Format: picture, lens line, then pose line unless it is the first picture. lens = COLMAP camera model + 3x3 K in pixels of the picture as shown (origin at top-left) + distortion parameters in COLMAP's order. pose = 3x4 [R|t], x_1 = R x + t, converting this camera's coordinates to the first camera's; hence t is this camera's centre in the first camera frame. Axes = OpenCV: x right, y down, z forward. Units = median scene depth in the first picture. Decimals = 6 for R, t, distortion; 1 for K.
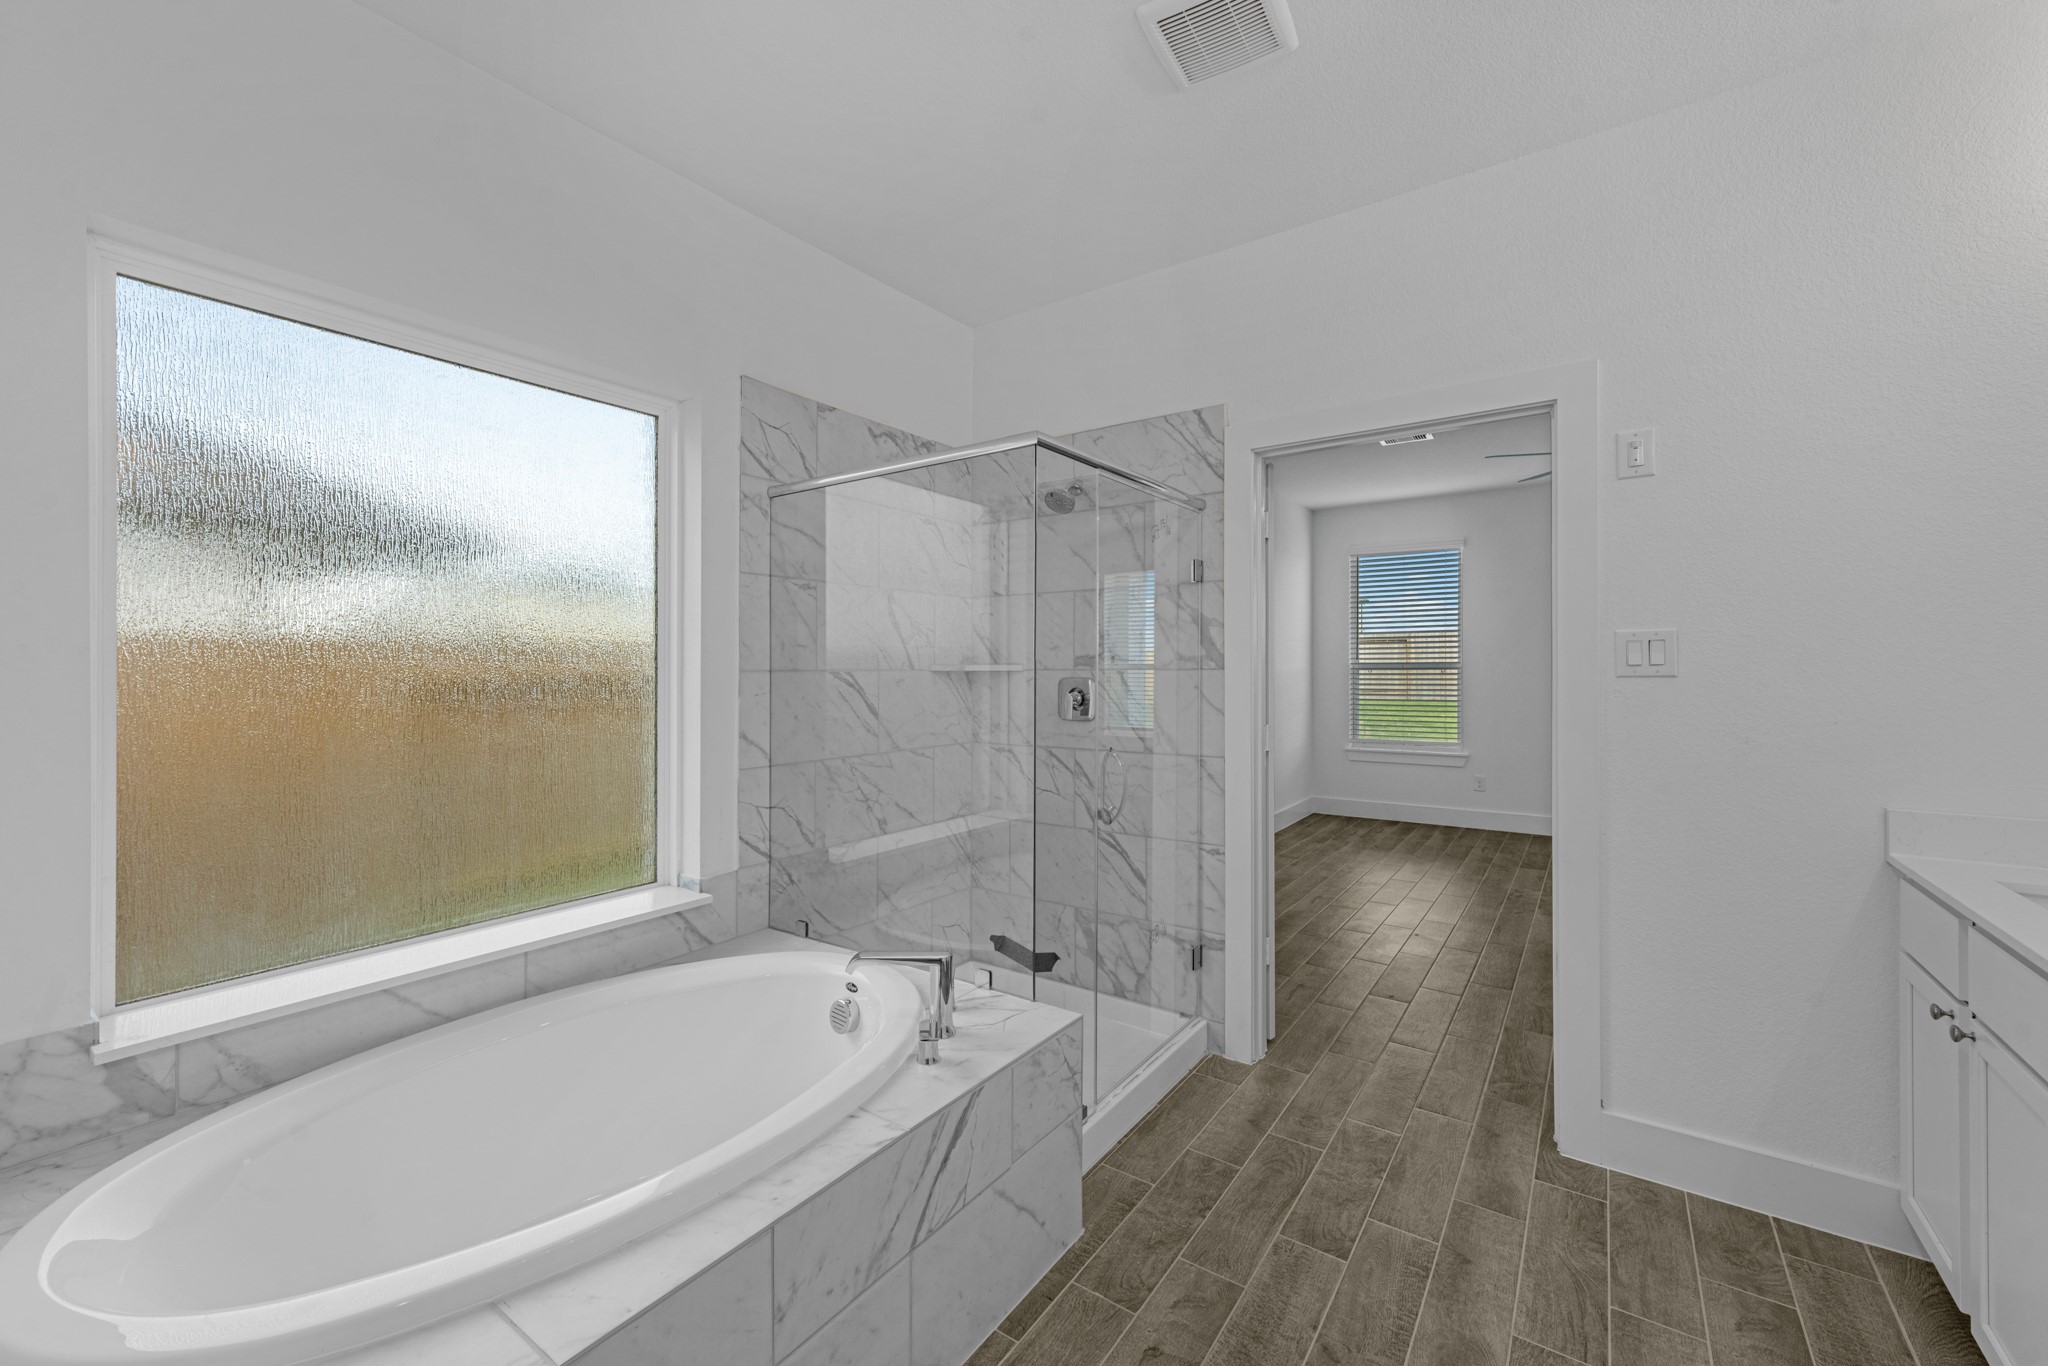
lens RADIAL K [[844.8, 0, 1017.7], [0, 844.8, 673.2], [0, 0, 1]] dist [0.009057, -0.000013]
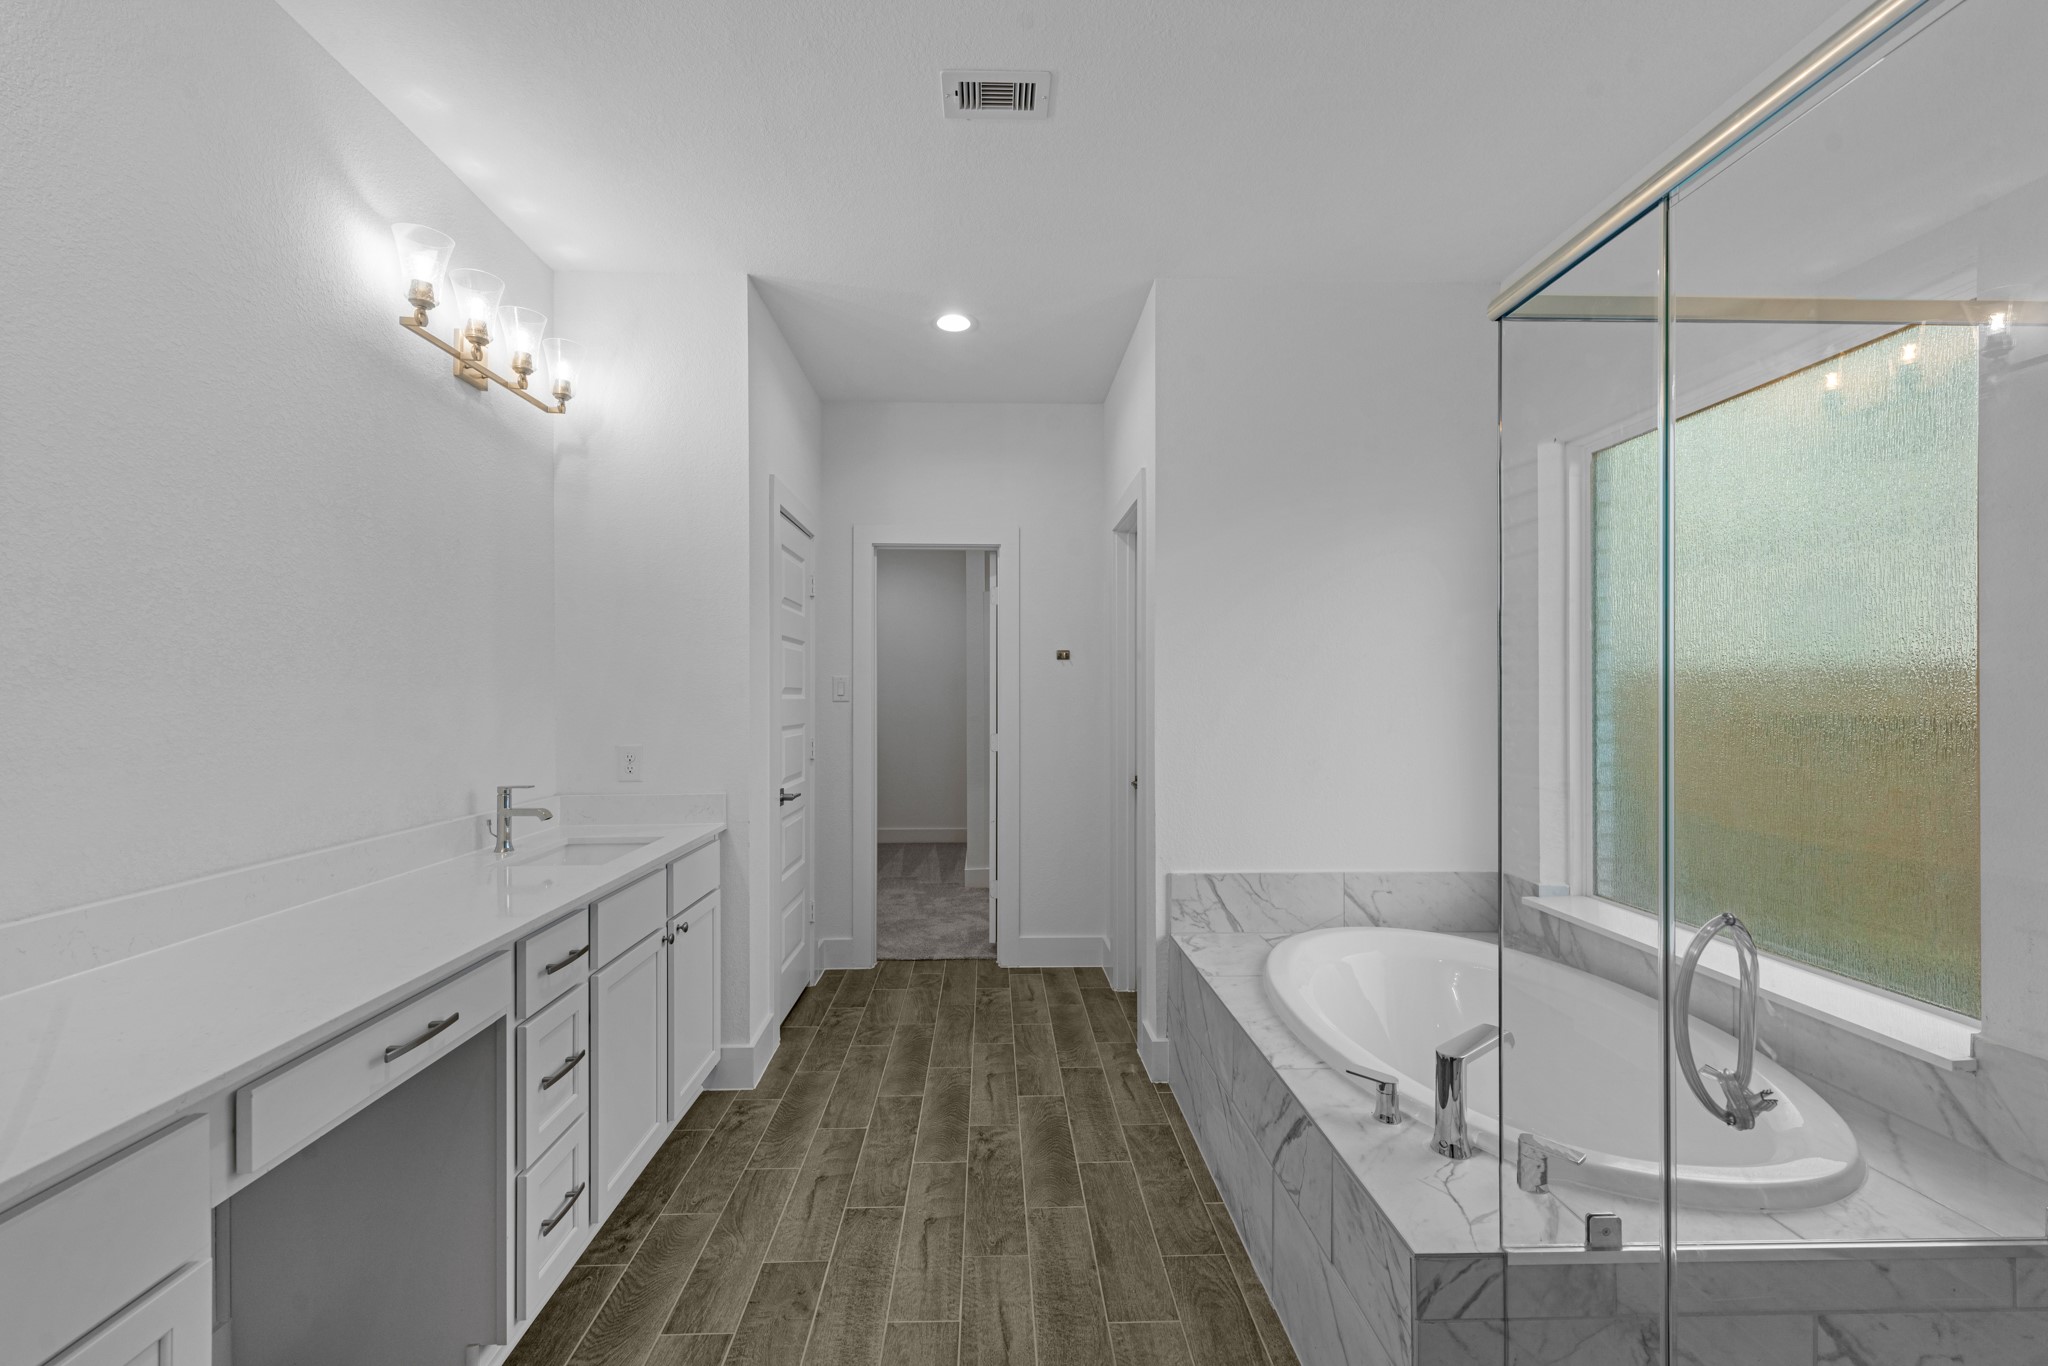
lens RADIAL K [[844.8, 0, 1018.7], [0, 844.8, 694.4], [0, 0, 1]] dist [0.009057, -0.000013]
pose [[-0.801873, 0.005960, -0.597465, 0.807708], [0.004404, 0.999982, 0.004066, -0.020764], [0.597478, 0.000629, -0.801885, 1.553767]]
